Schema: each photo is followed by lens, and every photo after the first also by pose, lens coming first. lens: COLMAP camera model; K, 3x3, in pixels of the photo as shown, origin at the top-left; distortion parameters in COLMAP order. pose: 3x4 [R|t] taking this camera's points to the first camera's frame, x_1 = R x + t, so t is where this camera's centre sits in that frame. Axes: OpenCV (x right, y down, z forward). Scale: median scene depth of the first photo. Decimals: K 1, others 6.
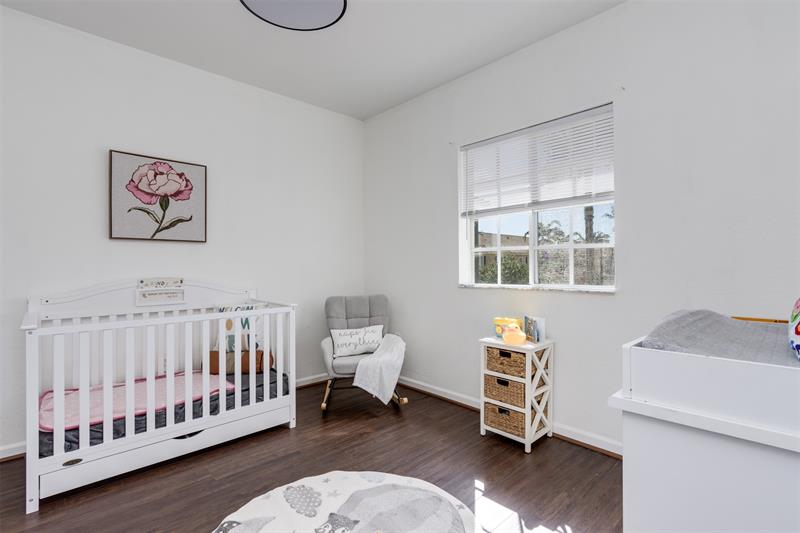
lens RADIAL K [[370.7, 0, 400.2], [0, 370.7, 264.3], [0, 0, 1]] dist [0.007927, -0.001359]
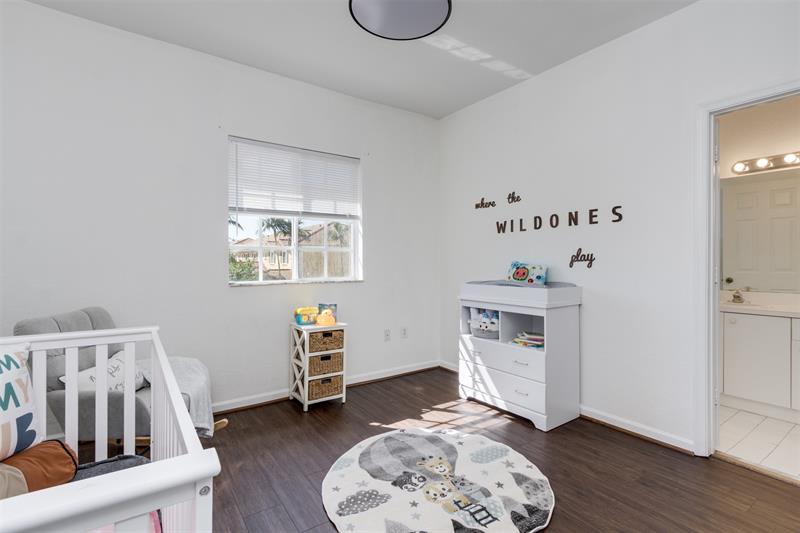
lens RADIAL K [[370.7, 0, 400.2], [0, 370.7, 264.3], [0, 0, 1]] dist [0.007927, -0.001359]
pose [[0.152150, -0.000053, 0.988357, -0.873949], [-0.006242, 0.999980, 0.001014, 0.003309], [-0.988338, -0.006324, 0.152147, 0.547482]]
